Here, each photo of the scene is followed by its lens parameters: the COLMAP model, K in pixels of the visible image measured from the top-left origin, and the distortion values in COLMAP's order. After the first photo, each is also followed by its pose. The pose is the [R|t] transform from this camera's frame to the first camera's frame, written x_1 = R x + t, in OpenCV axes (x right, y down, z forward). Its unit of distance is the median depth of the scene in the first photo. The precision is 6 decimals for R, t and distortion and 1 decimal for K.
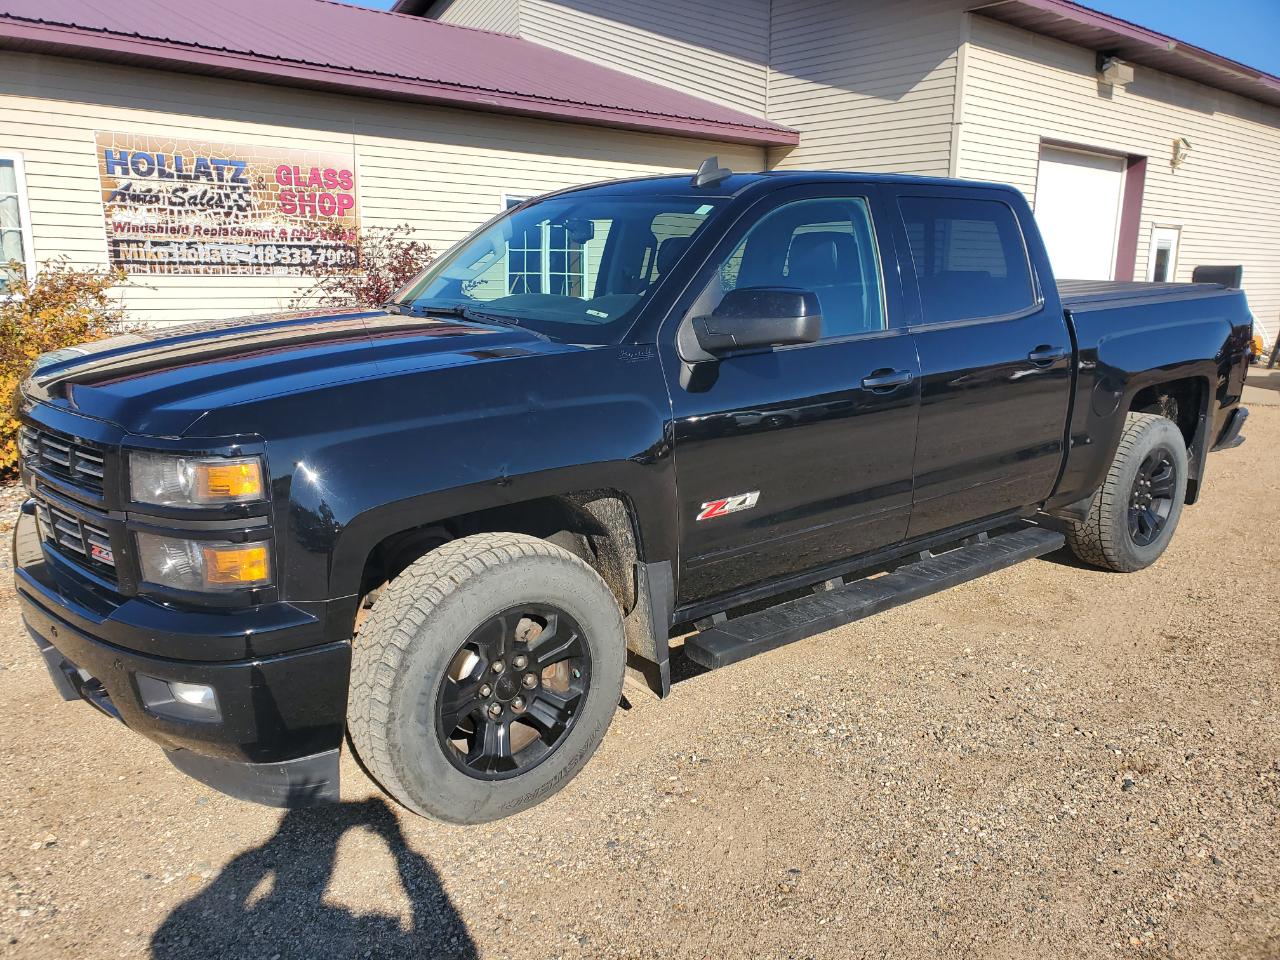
lens RADIAL K [[999.2, 0, 640.6], [0, 999.2, 478.5], [0, 0, 1]] dist [-0.000351, 0.033465]
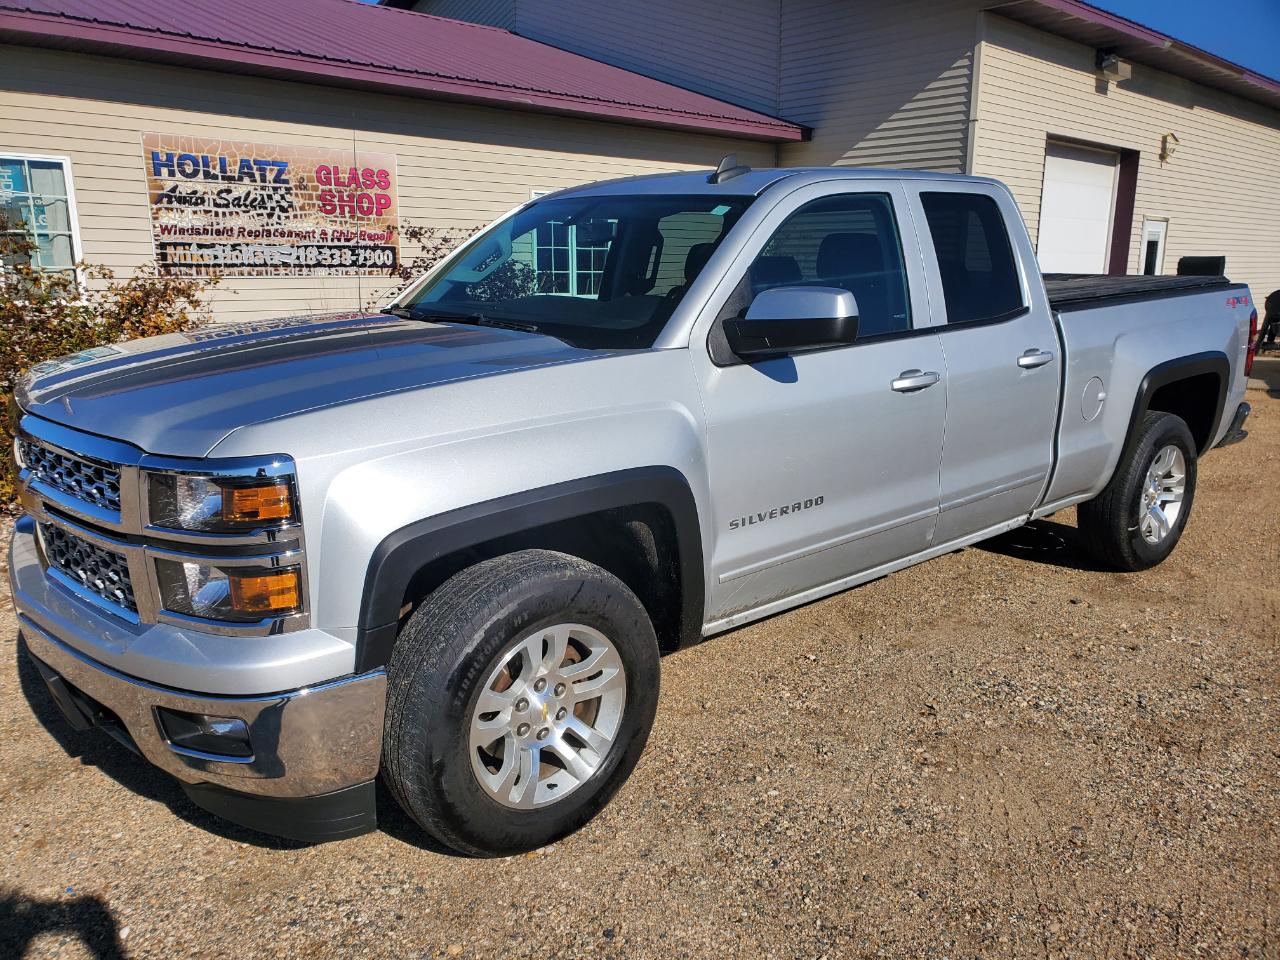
lens RADIAL K [[1005.4, 0, 640.9], [0, 1005.4, 484.7], [0, 0, 1]] dist [0.005503, 0.020029]
pose [[0.998348, -0.021508, 0.053280, -0.107015], [0.020957, 0.999721, 0.010886, -0.000615], [-0.053499, -0.009751, 0.998520, -0.018408]]
